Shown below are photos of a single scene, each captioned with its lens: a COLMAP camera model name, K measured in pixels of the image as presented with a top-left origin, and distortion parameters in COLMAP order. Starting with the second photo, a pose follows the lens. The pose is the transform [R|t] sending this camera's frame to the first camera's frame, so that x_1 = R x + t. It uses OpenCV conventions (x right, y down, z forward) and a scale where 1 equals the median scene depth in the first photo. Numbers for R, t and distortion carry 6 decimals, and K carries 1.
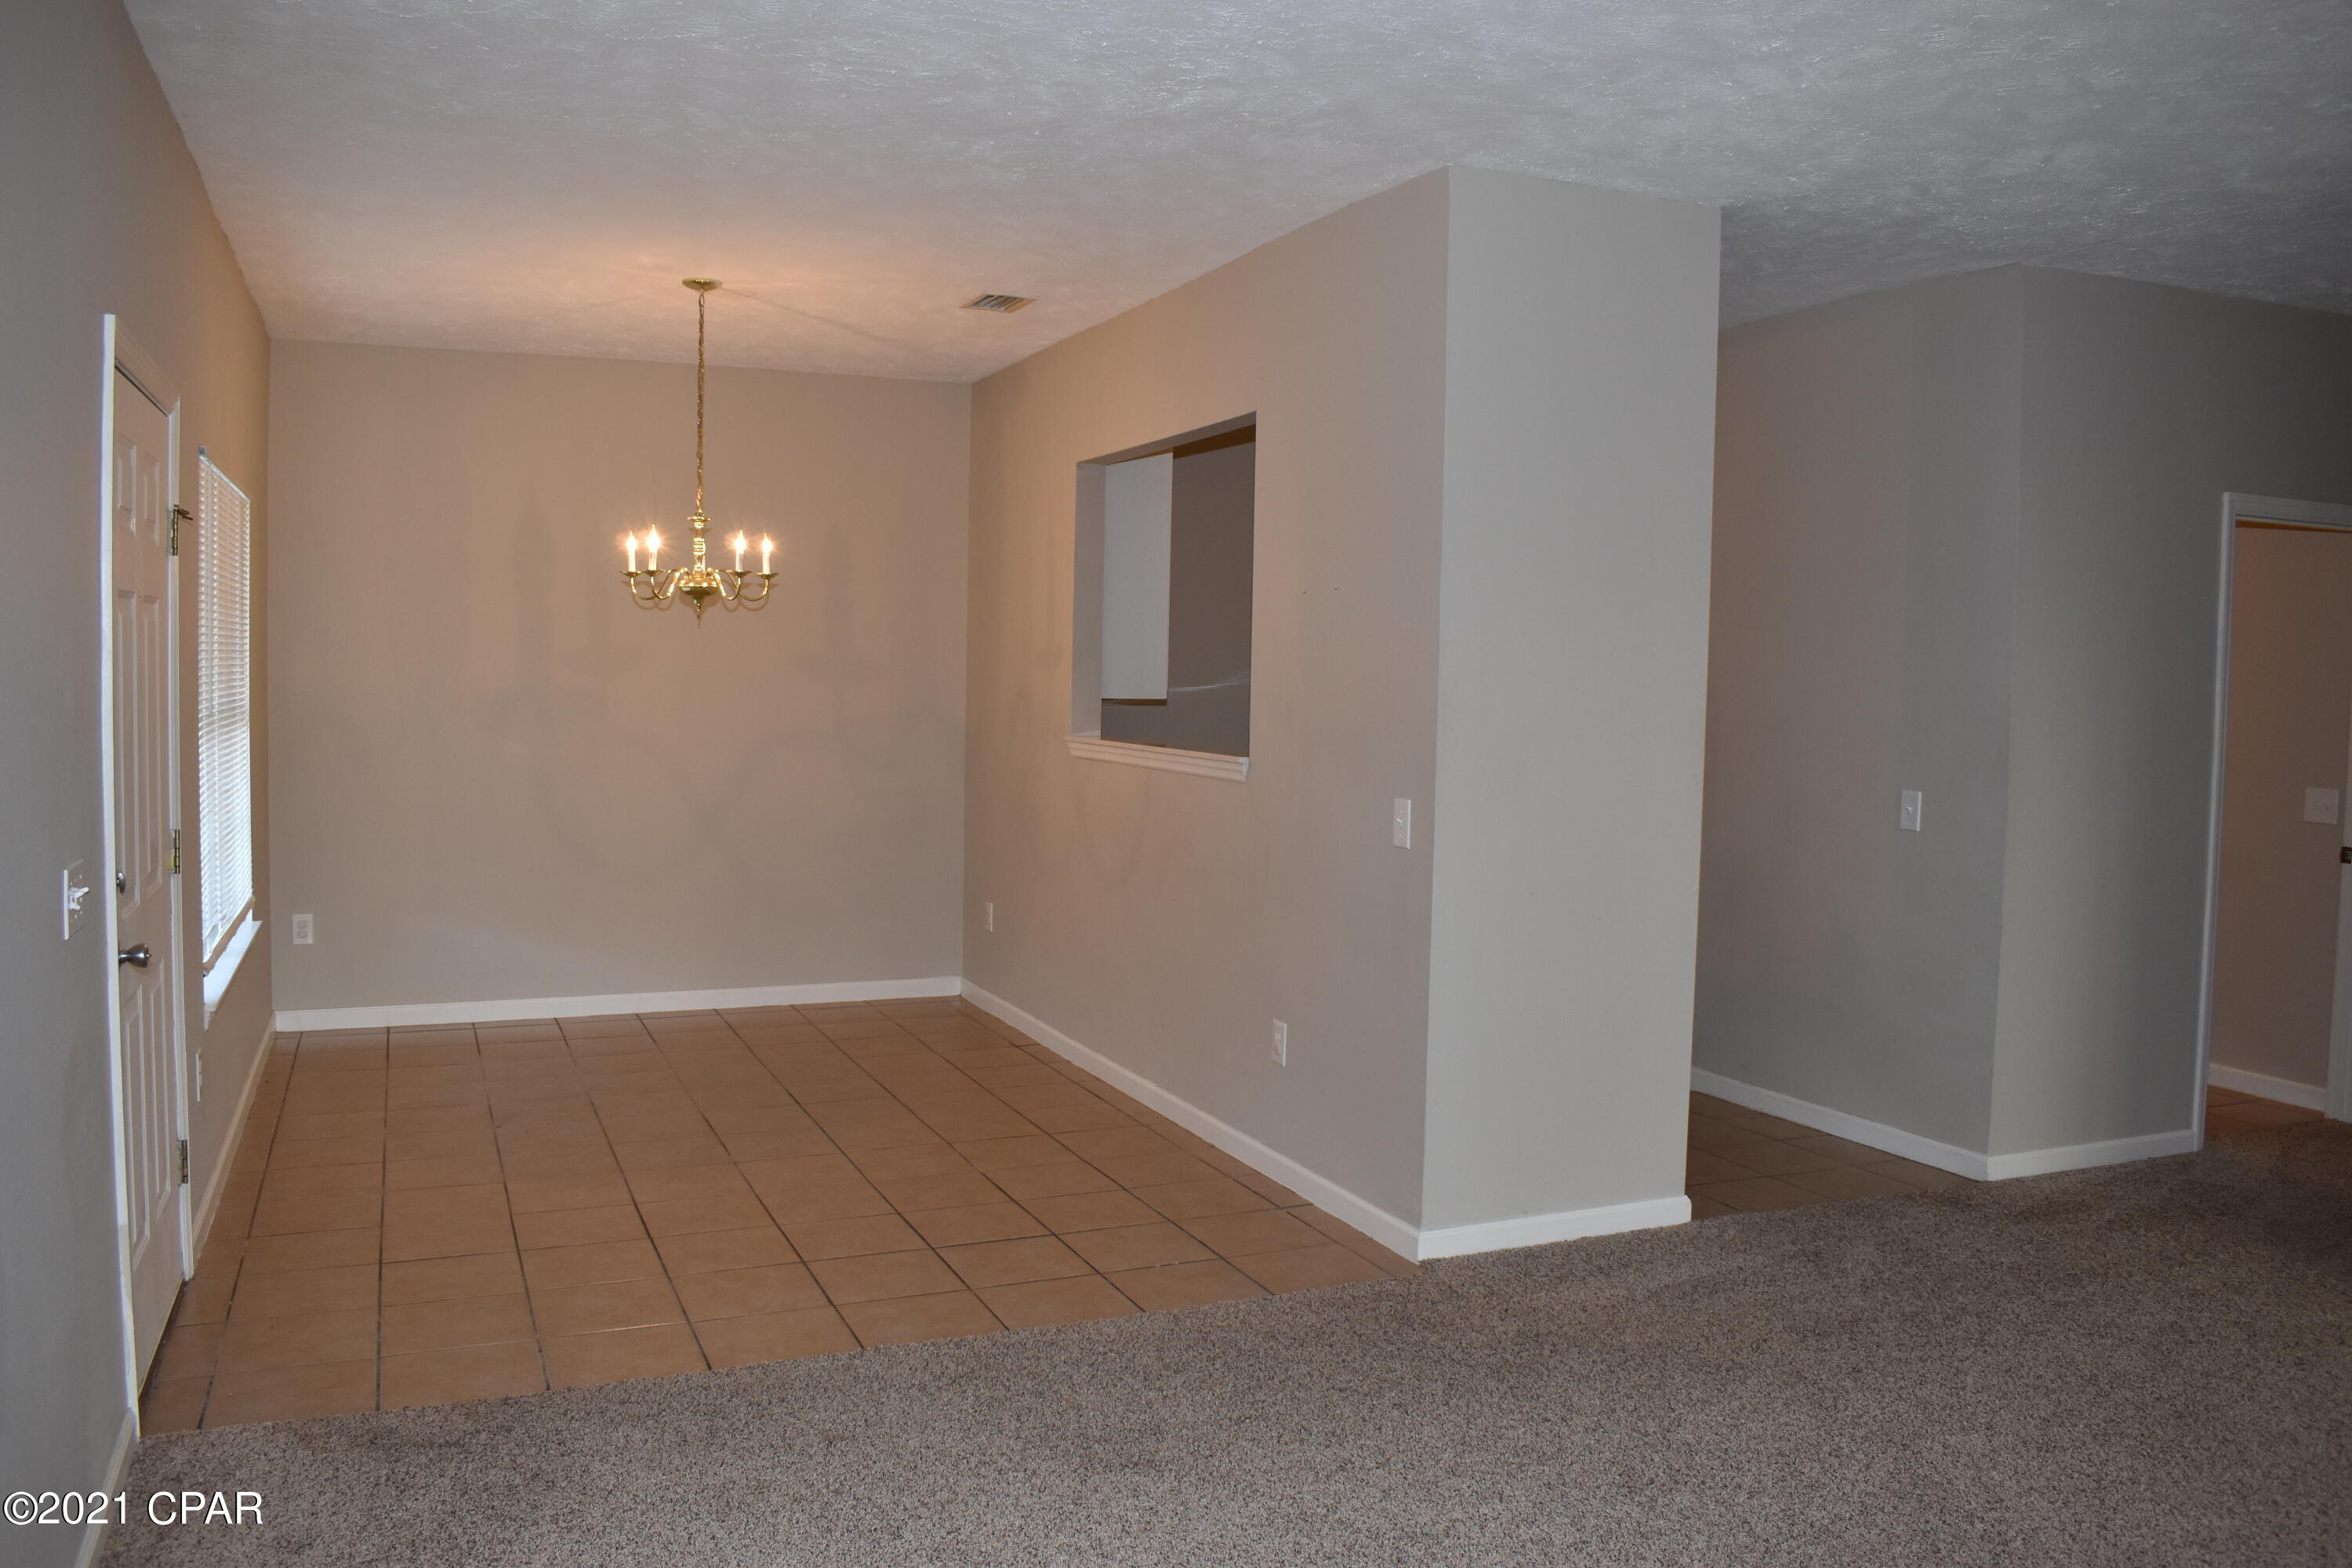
lens RADIAL K [[1840.8, 0, 1176.0], [0, 1840.8, 784.0], [0, 0, 1]] dist [-0.090419, 0.000017]
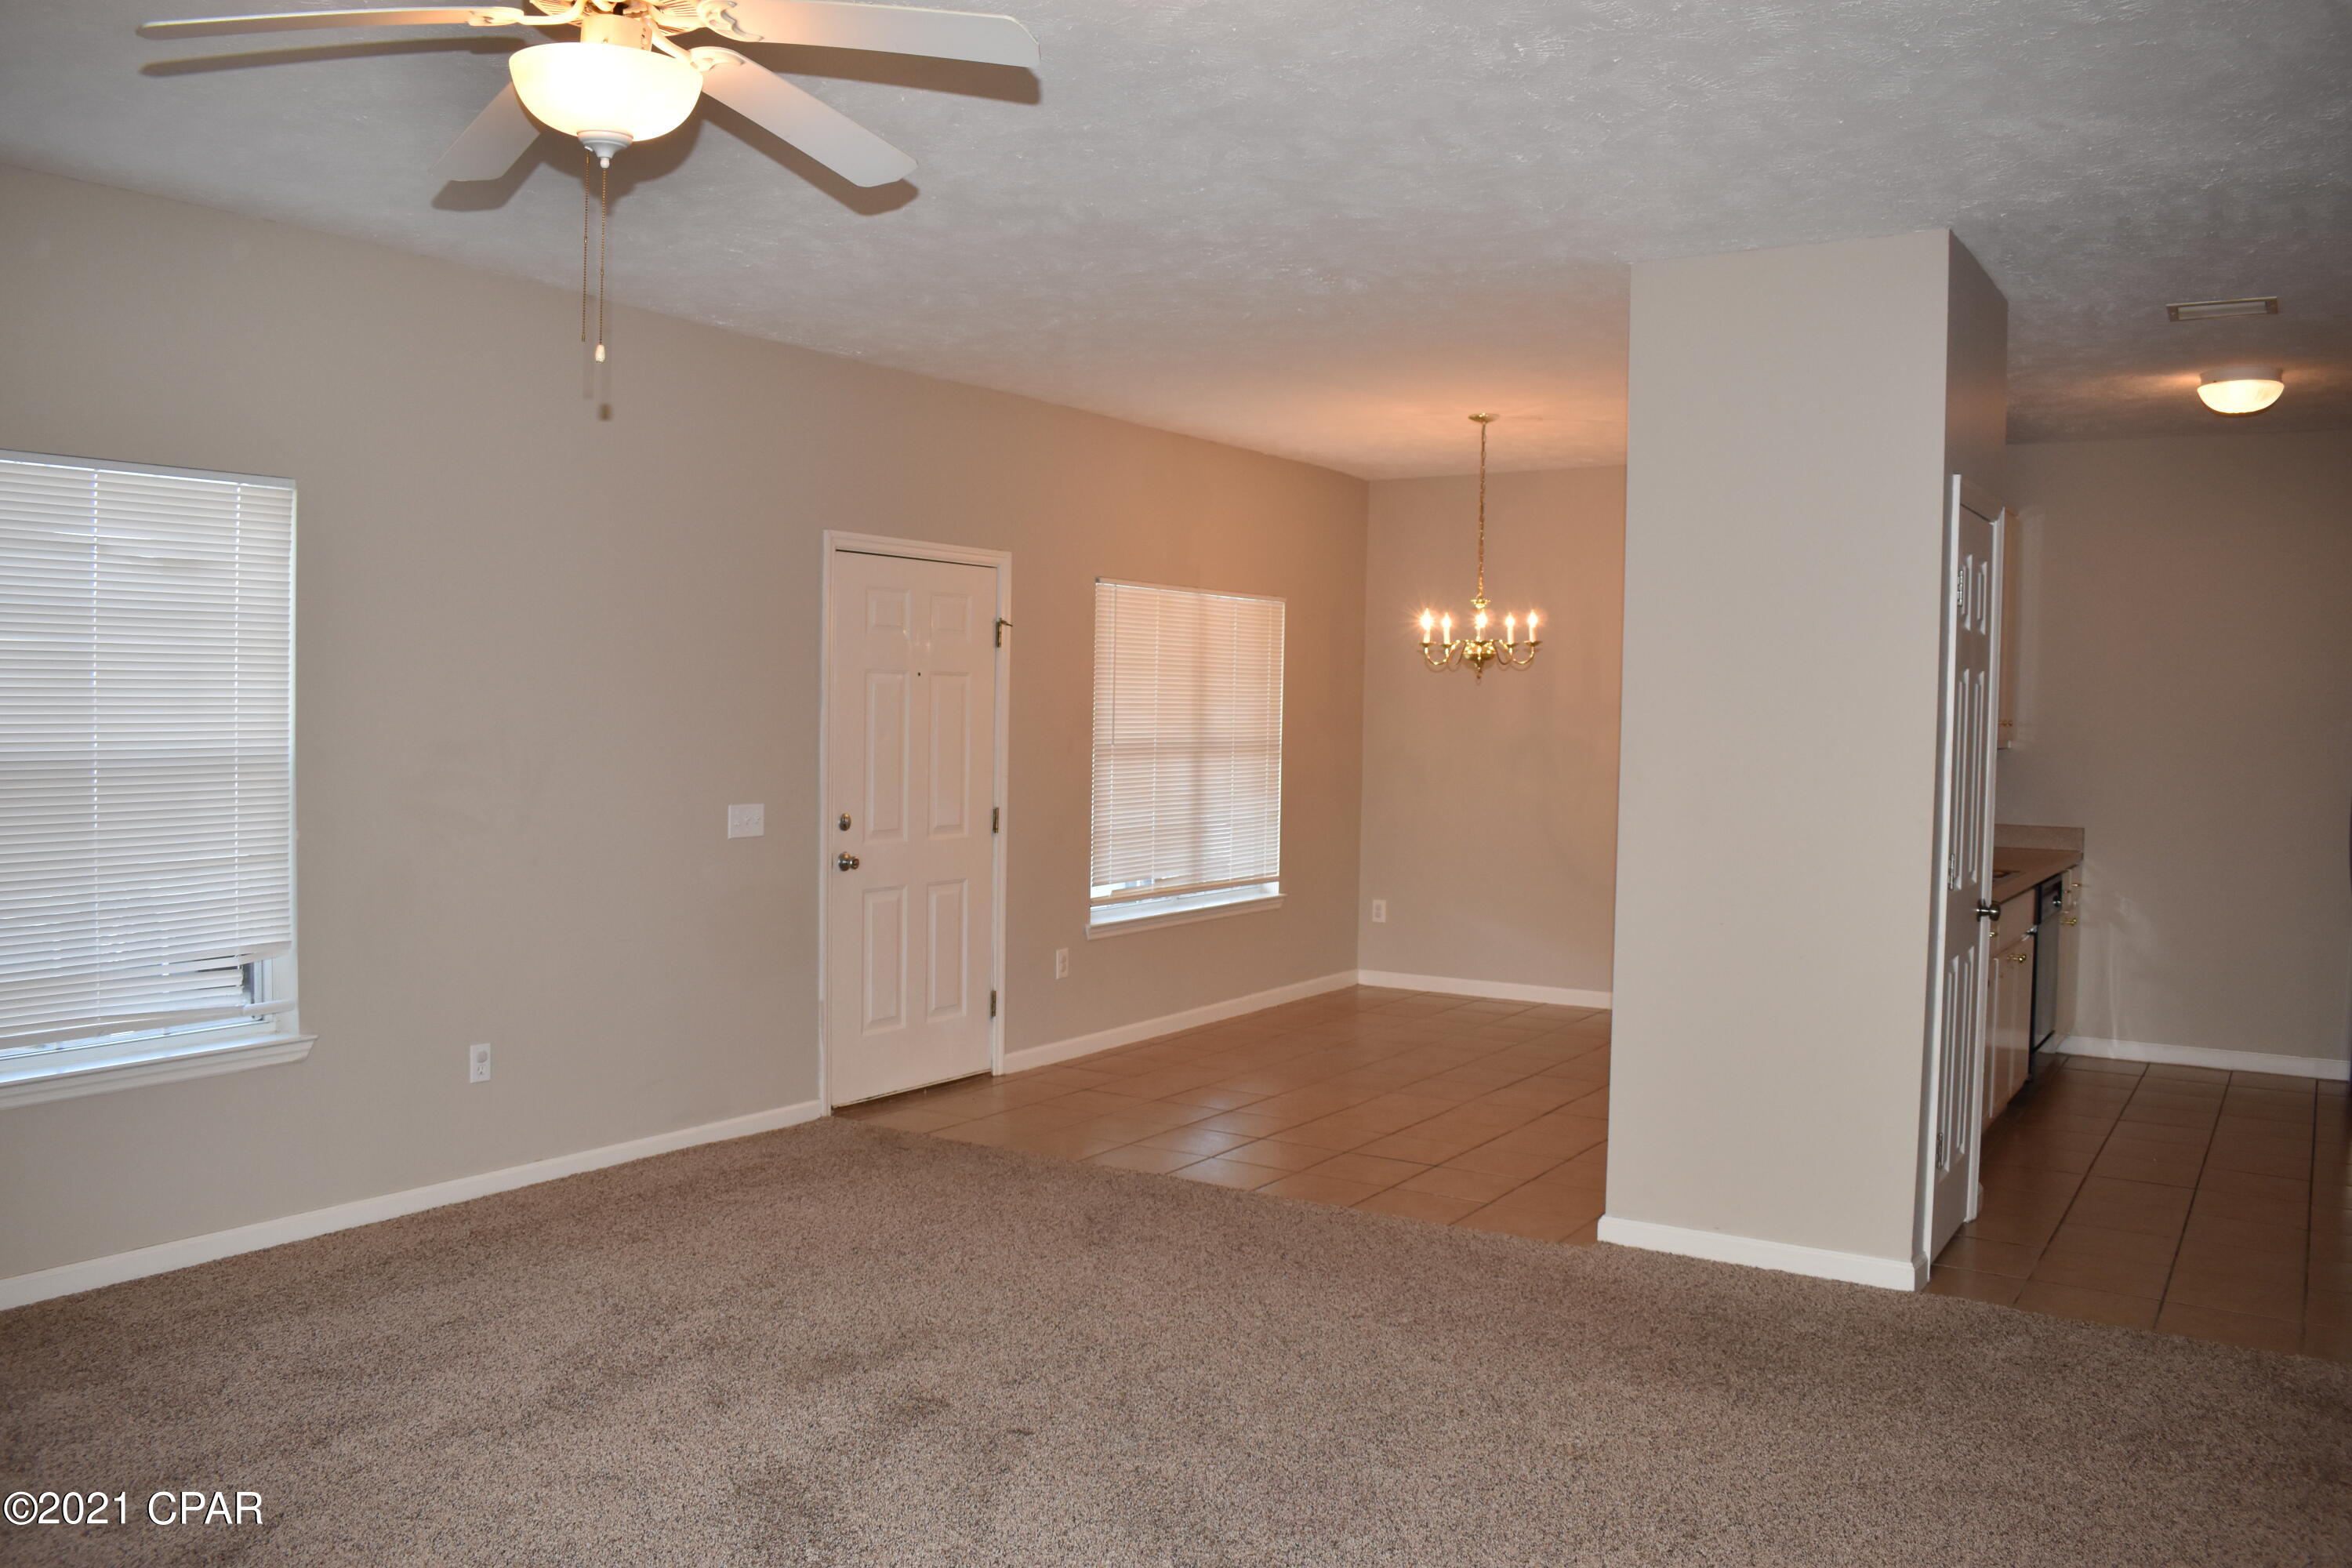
lens RADIAL K [[1840.8, 0, 1176.0], [0, 1840.8, 784.0], [0, 0, 1]] dist [-0.090419, 0.000017]
pose [[0.561989, 0.027358, -0.826692, 0.683400], [-0.057069, 0.998354, -0.005757, 0.002237], [0.825174, 0.050414, 0.562625, 0.109485]]
